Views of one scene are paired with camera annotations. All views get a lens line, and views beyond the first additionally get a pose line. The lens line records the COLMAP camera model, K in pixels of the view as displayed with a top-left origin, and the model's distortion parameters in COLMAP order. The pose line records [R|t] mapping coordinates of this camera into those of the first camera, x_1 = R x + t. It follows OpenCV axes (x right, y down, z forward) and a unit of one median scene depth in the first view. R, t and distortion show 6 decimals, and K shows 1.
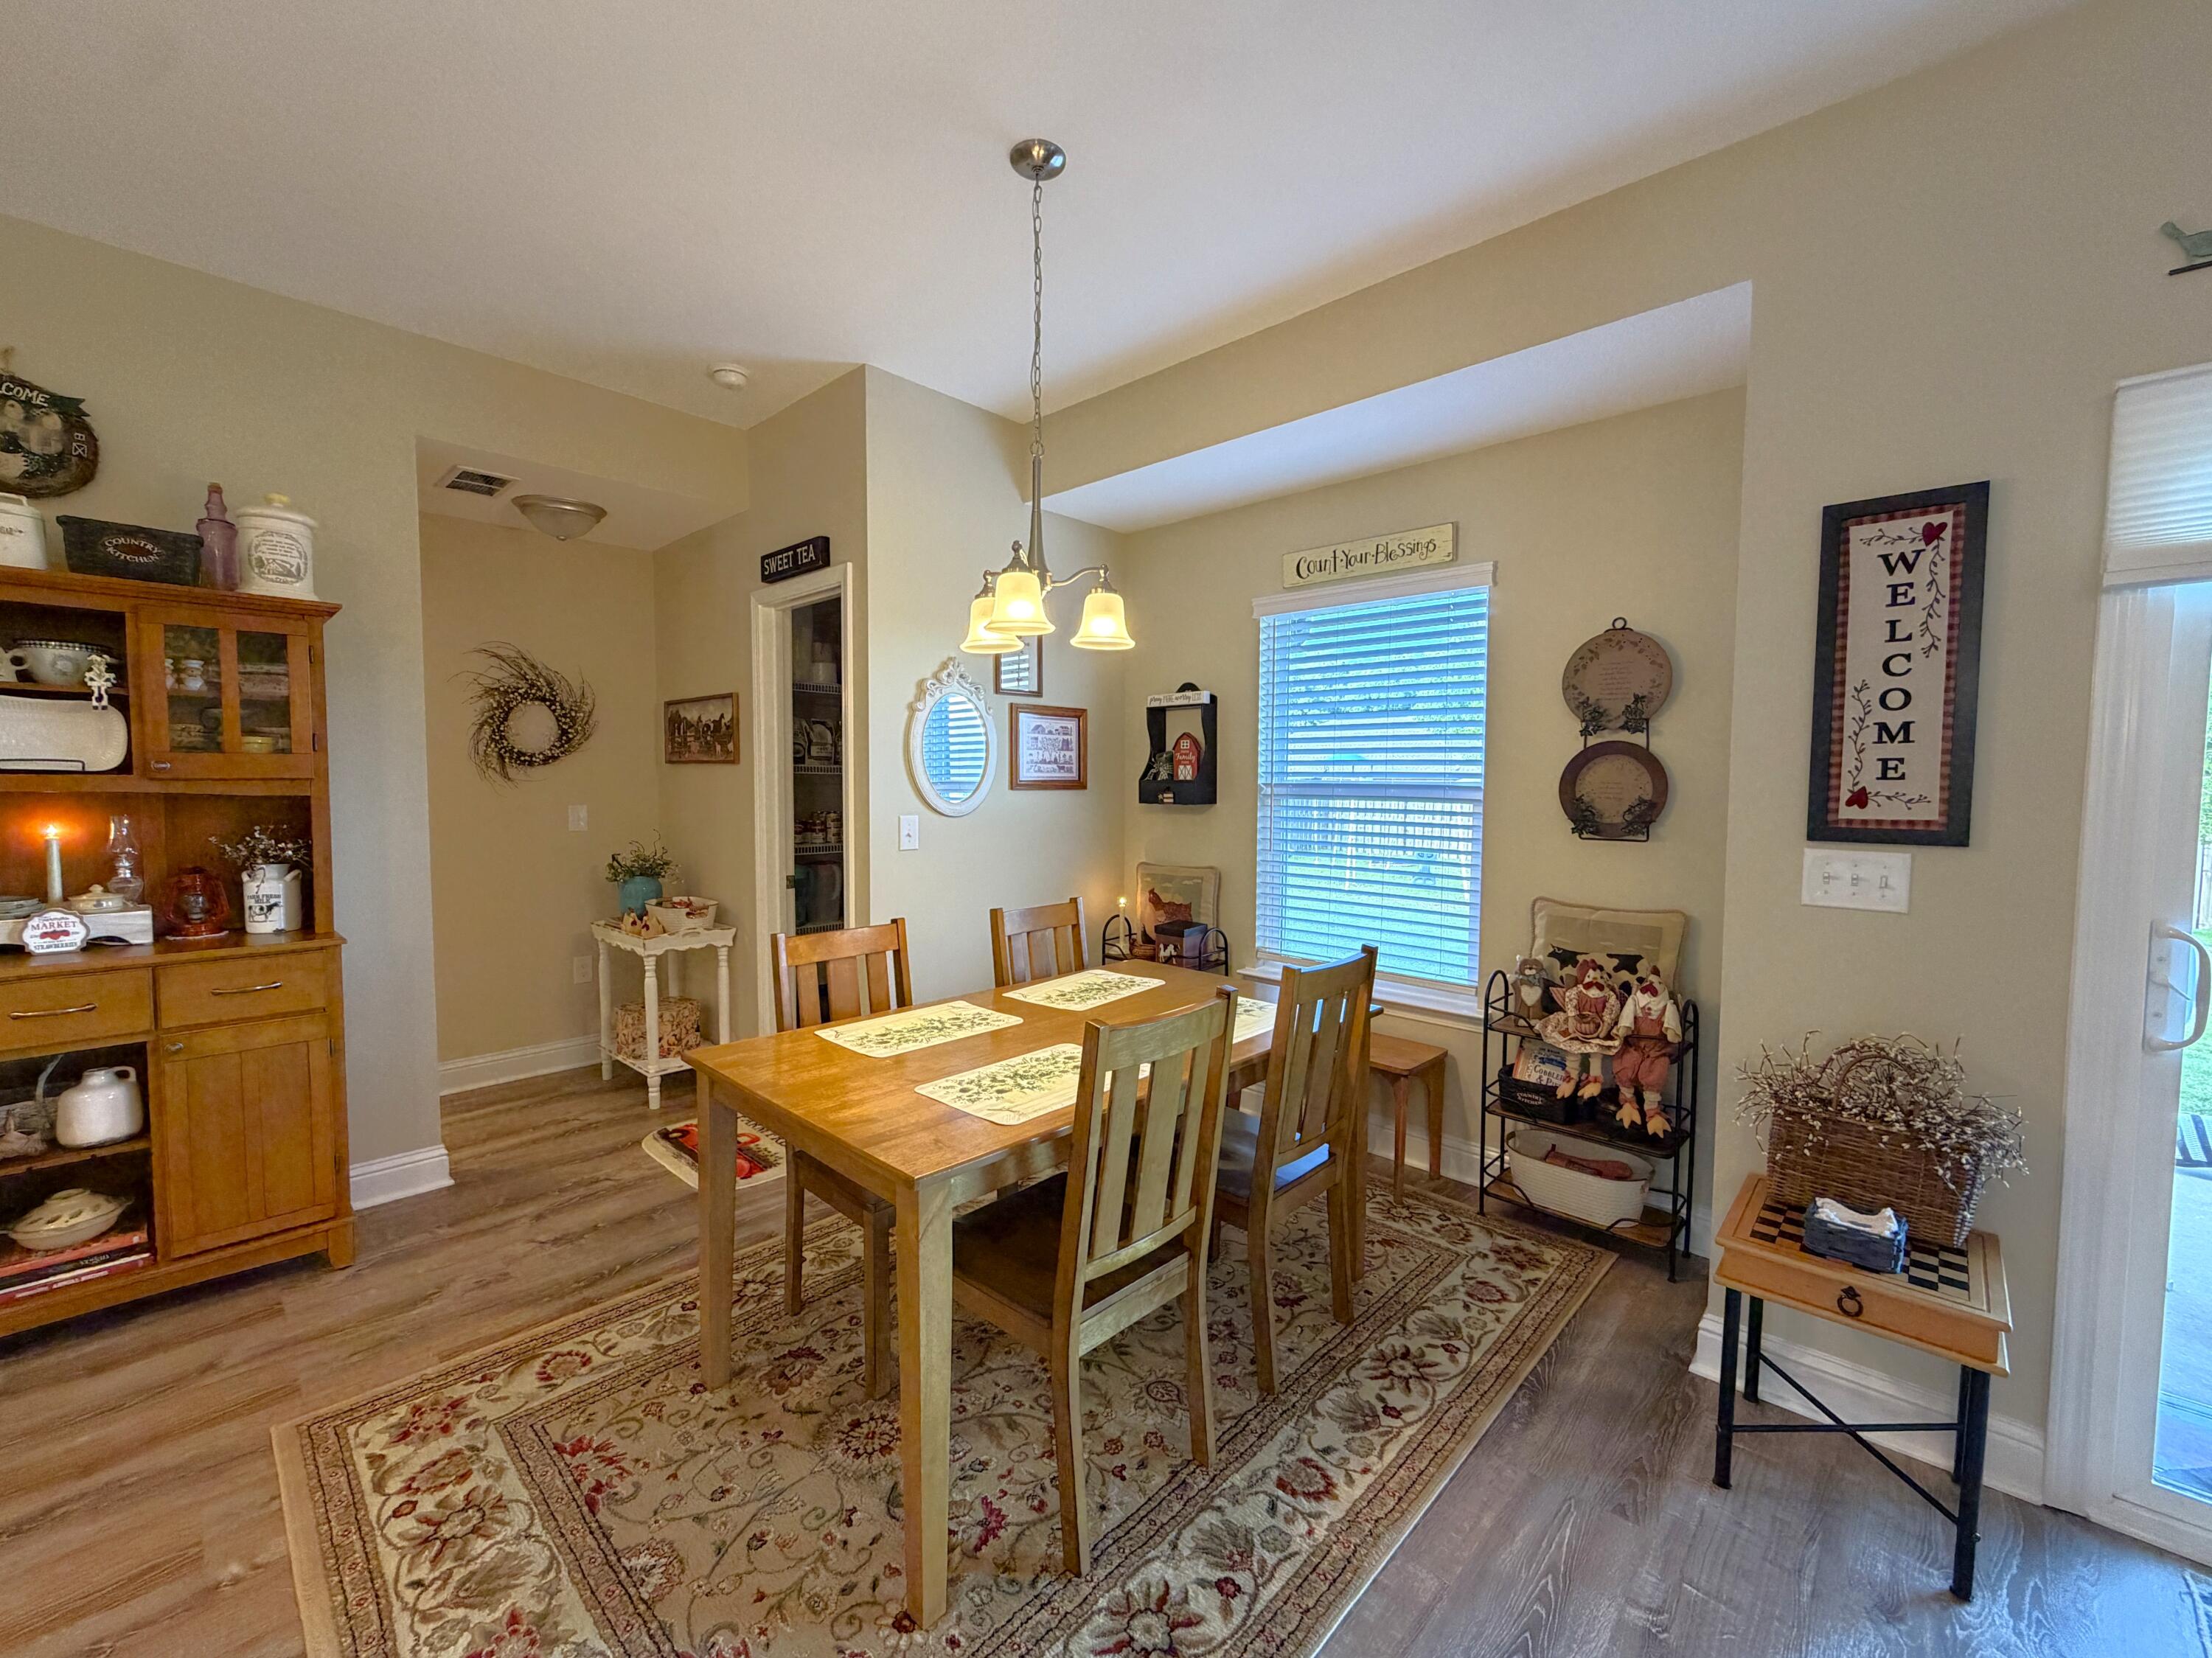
lens RADIAL K [[893.8, 0, 1098.5], [0, 893.8, 830.8], [0, 0, 1]] dist [0.000546, 0.000127]
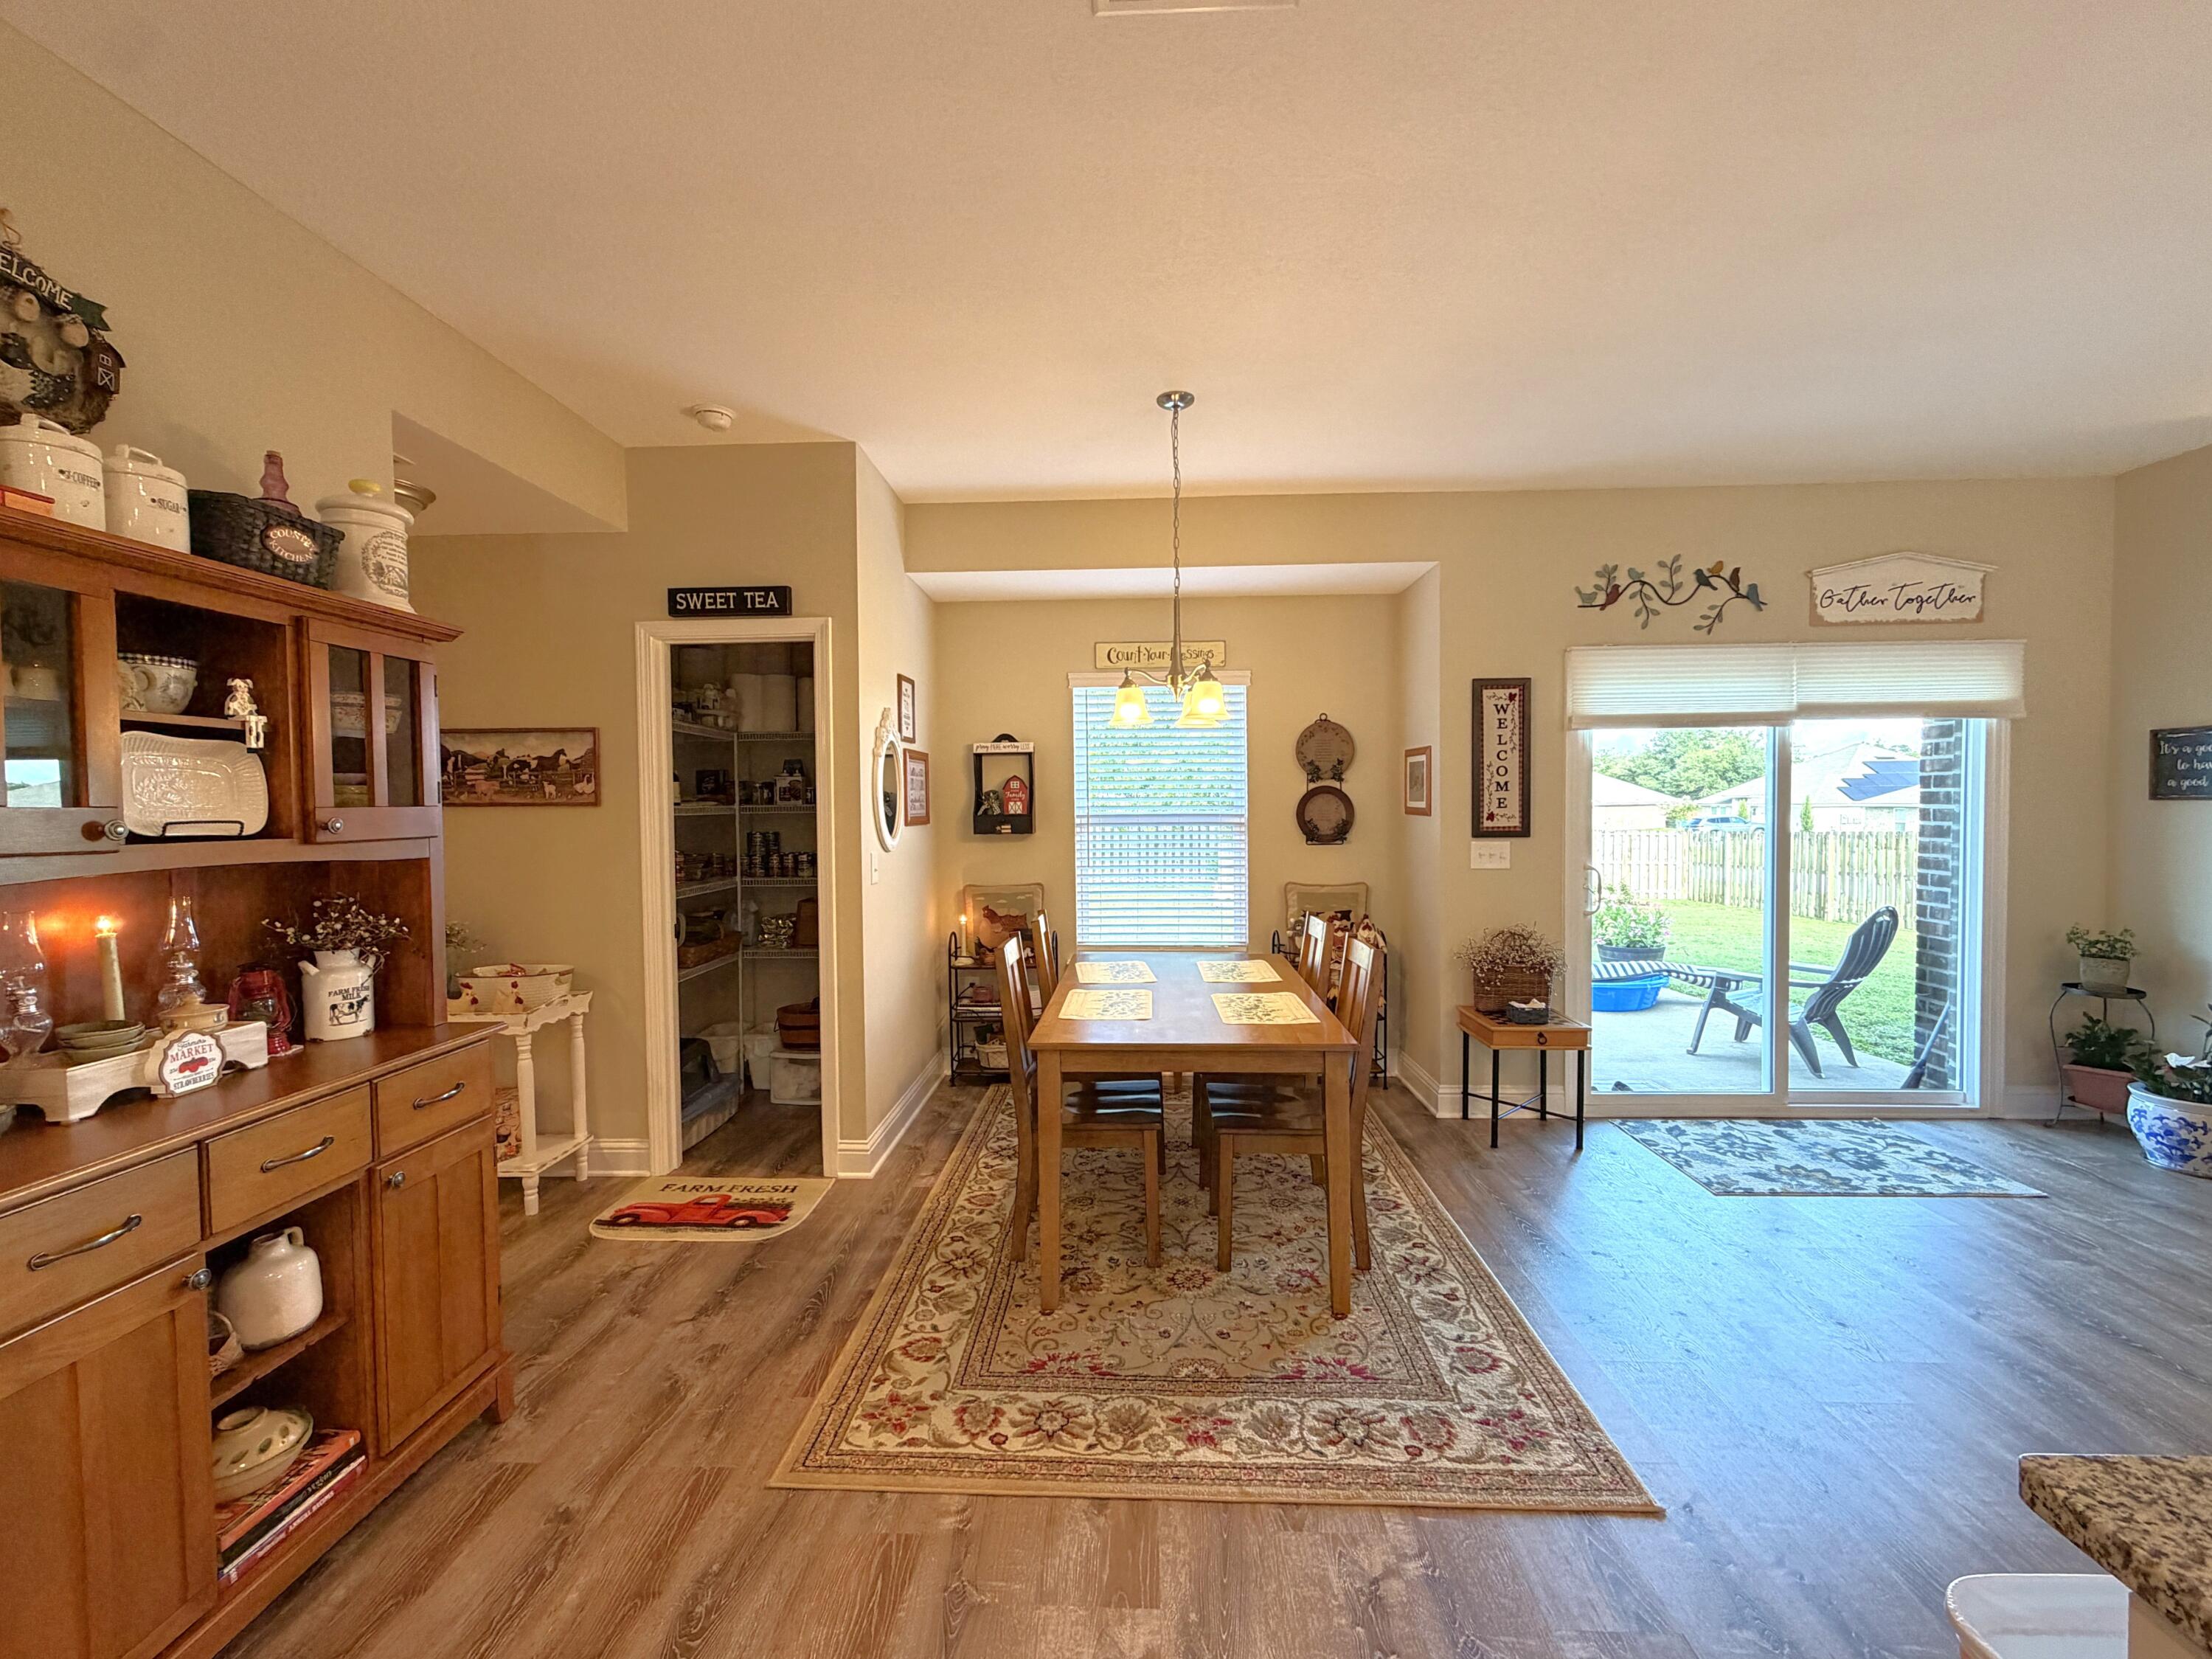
lens RADIAL K [[893.9, 0, 1121.2], [0, 893.9, 832.3], [0, 0, 1]] dist [0.000546, 0.000127]
pose [[0.755964, -0.034717, 0.653692, -0.994108], [0.053019, 0.998559, -0.008281, -0.022964], [-0.652463, 0.040918, 0.756715, -0.031070]]
